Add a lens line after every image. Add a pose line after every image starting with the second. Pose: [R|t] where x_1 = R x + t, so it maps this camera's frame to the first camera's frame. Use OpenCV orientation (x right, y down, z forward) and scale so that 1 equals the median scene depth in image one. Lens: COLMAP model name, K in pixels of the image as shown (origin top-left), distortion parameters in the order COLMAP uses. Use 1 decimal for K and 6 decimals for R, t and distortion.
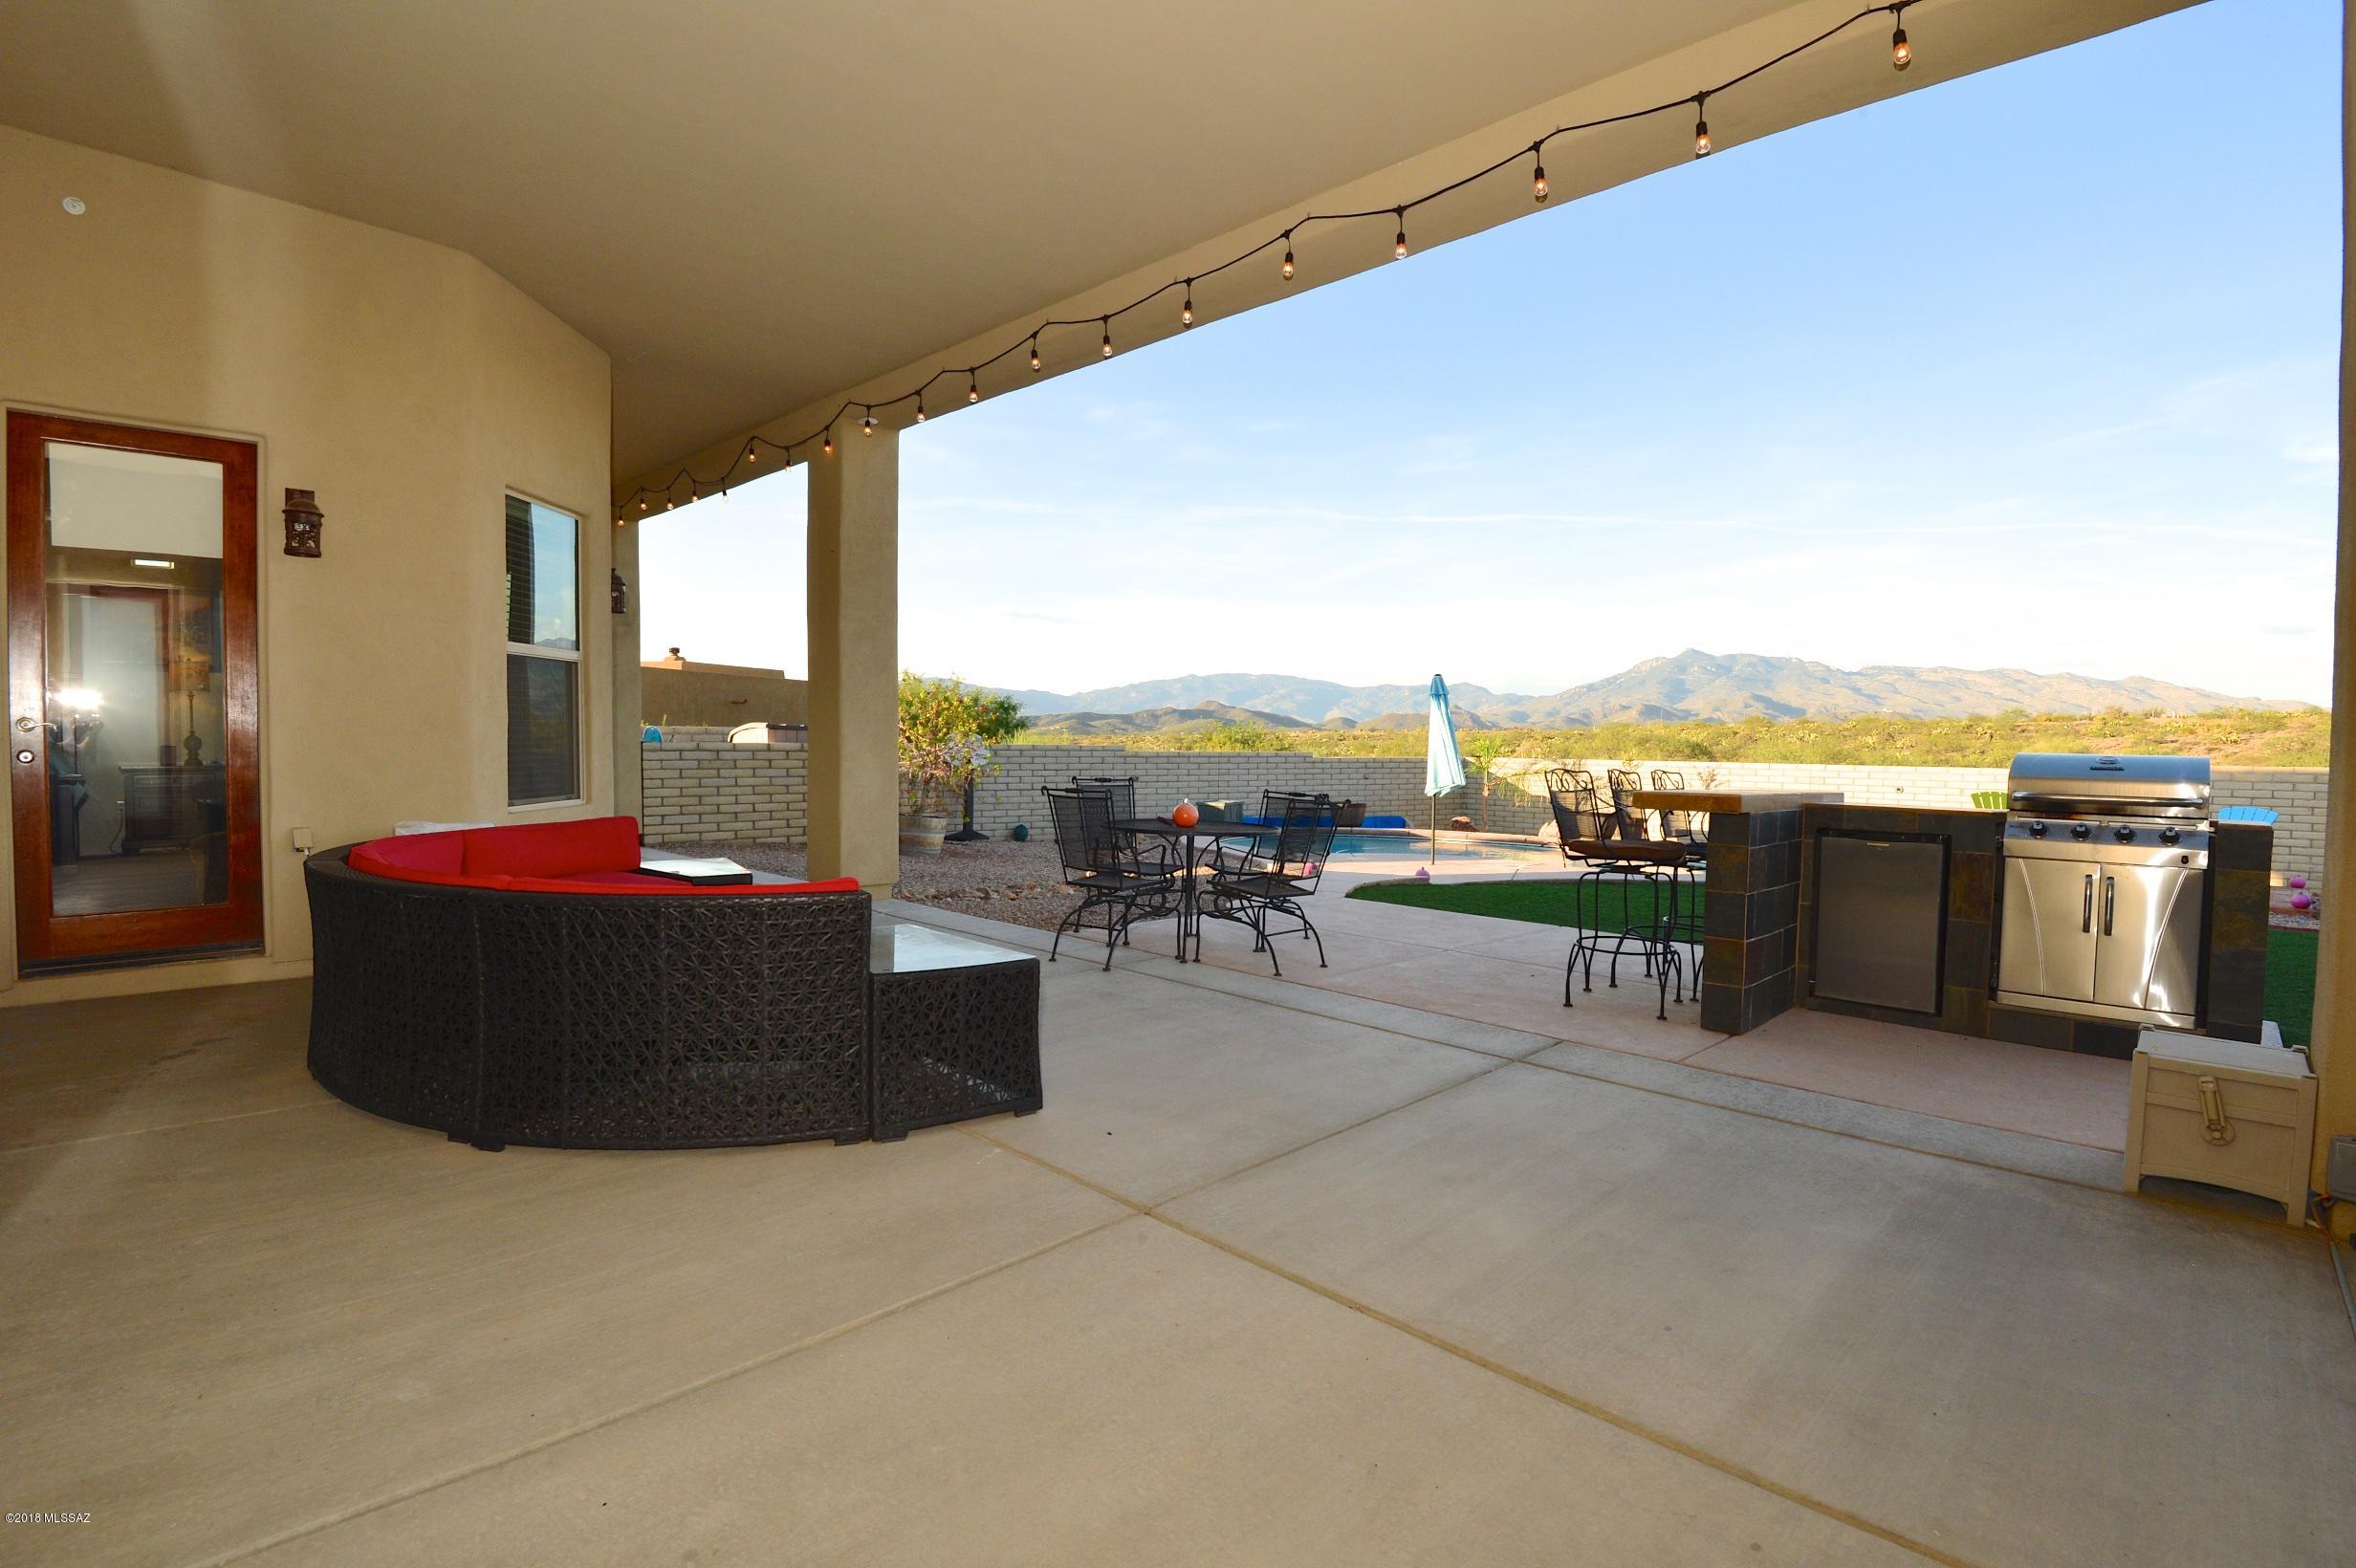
lens RADIAL K [[1093.3, 0, 1162.5], [0, 1093.3, 799.5], [0, 0, 1]] dist [-0.015579, -0.017130]
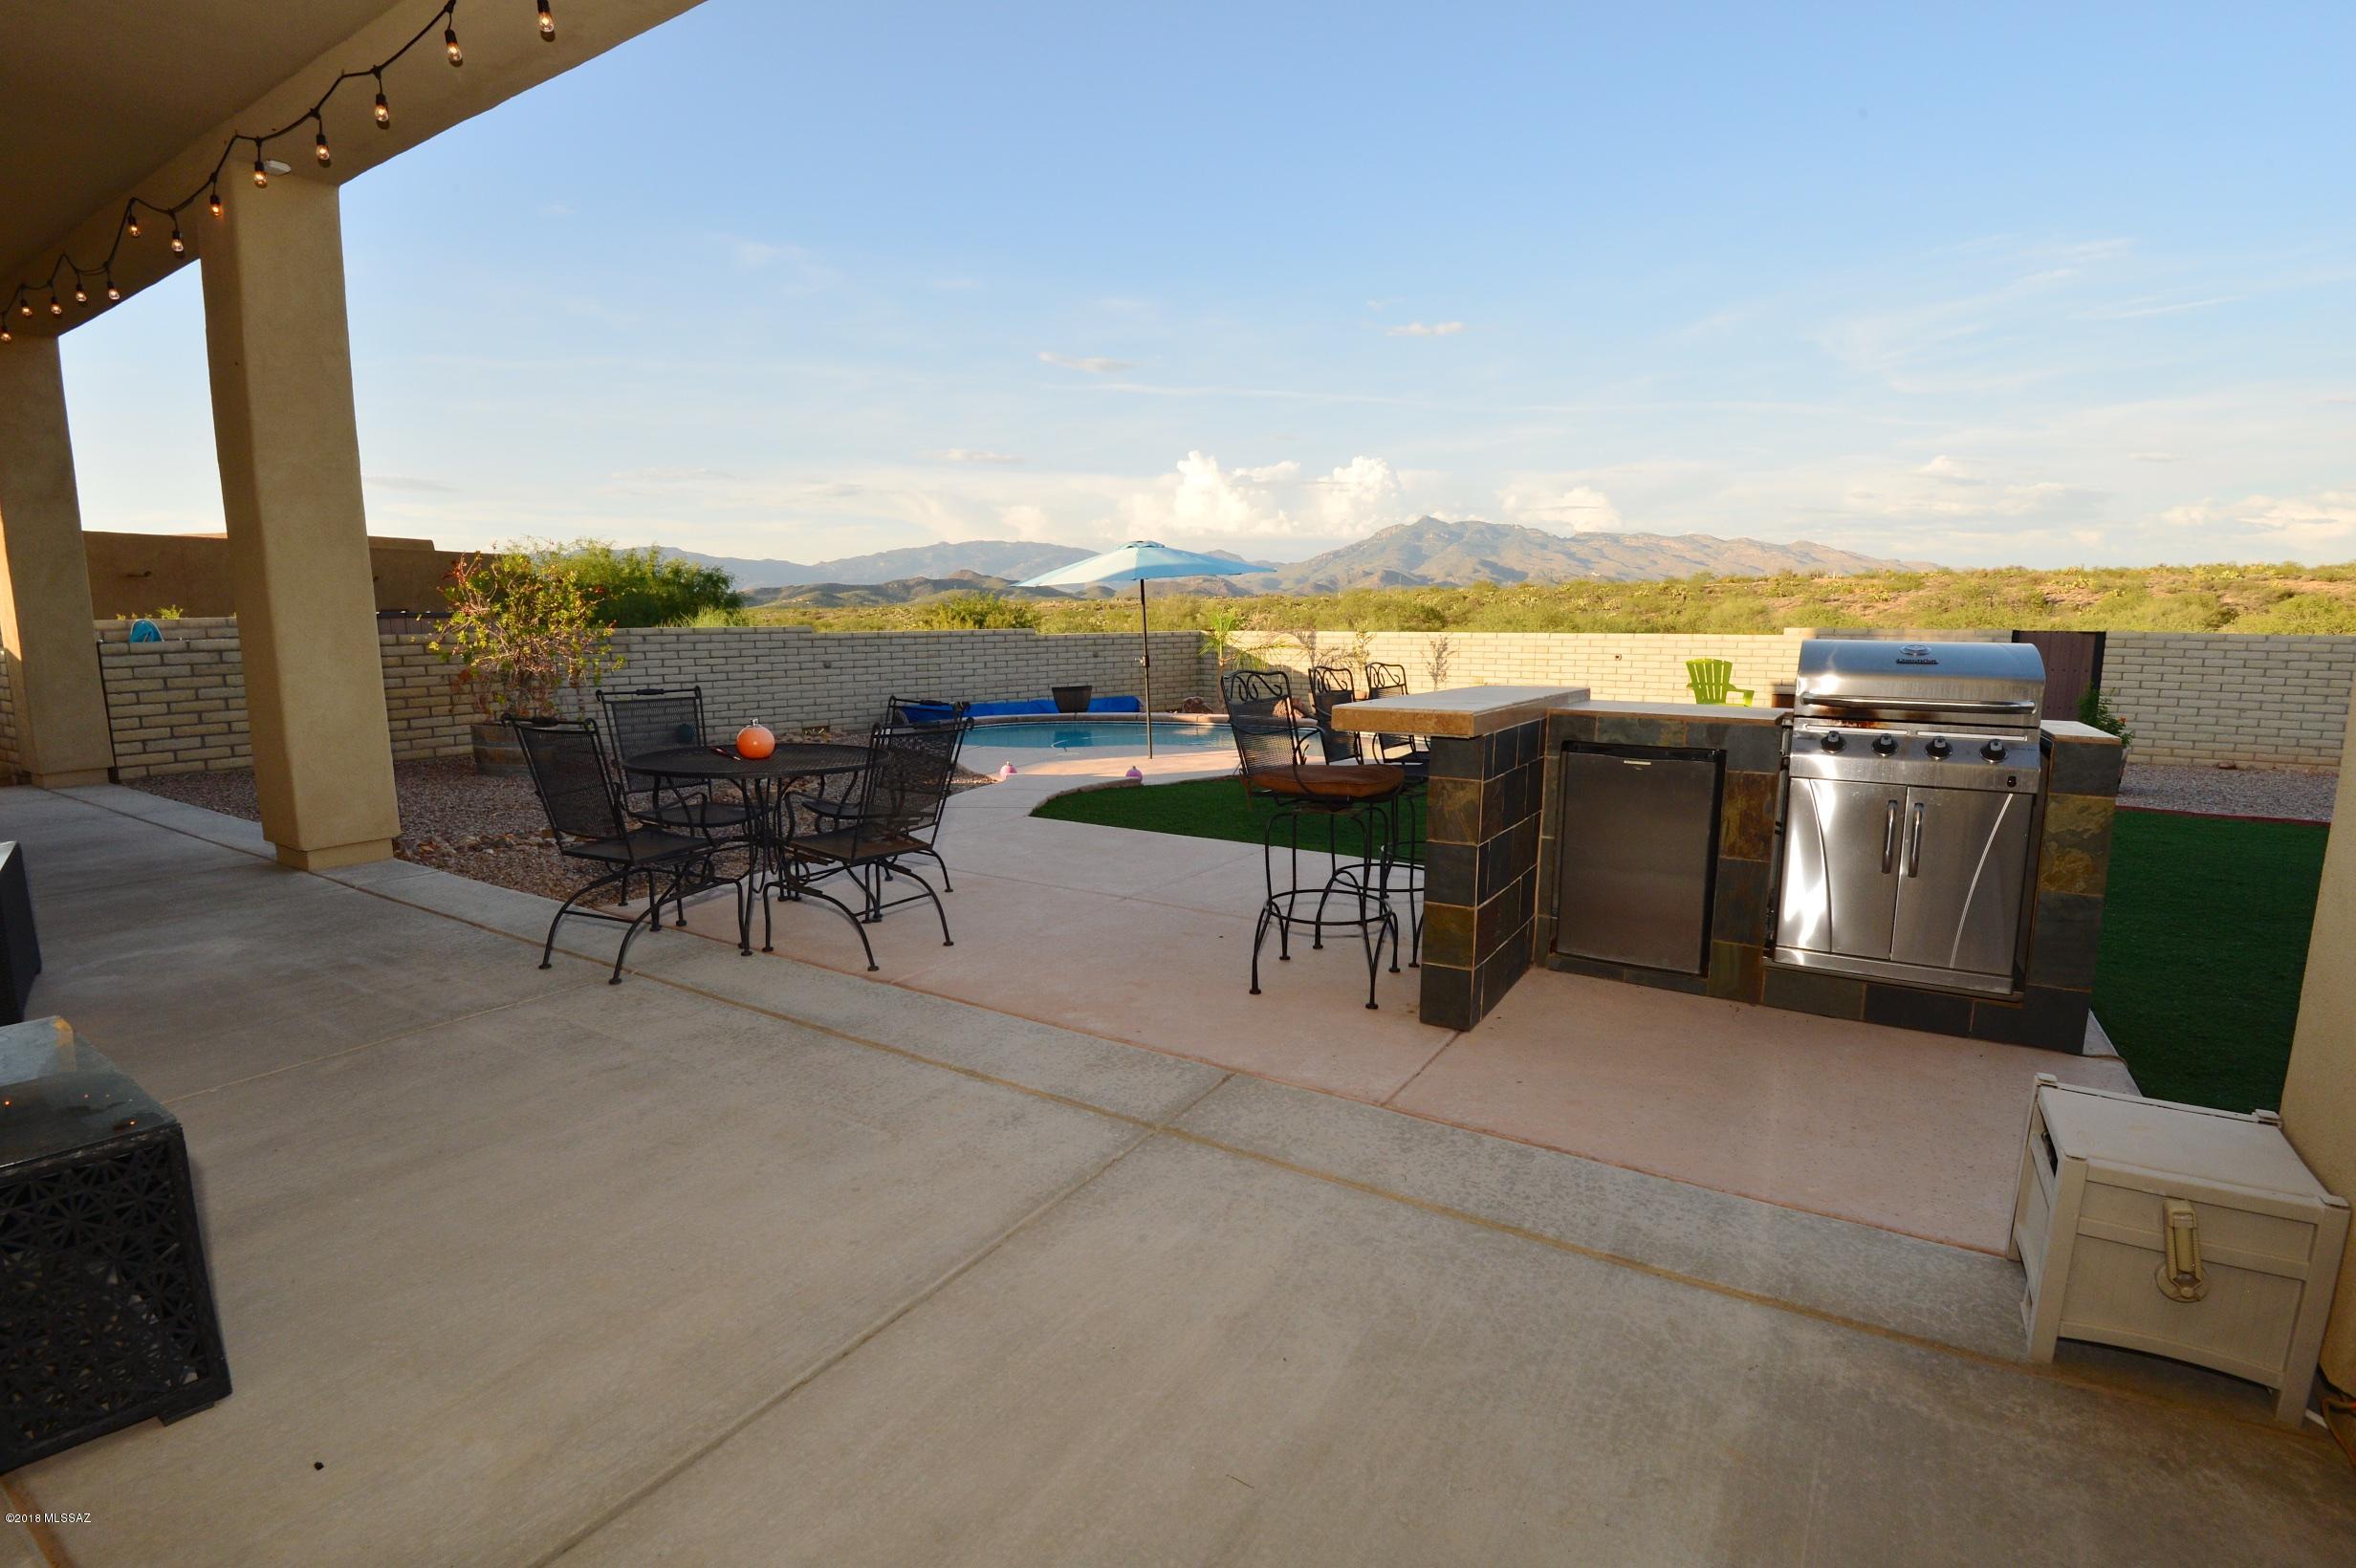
lens RADIAL K [[1093.3, 0, 1159.1], [0, 1093.3, 795.2], [0, 0, 1]] dist [-0.015579, -0.017130]
pose [[0.976949, -0.050242, 0.207477, 0.113570], [0.026343, 0.992855, 0.116386, -0.023528], [-0.211842, -0.108238, 0.971292, 0.215770]]
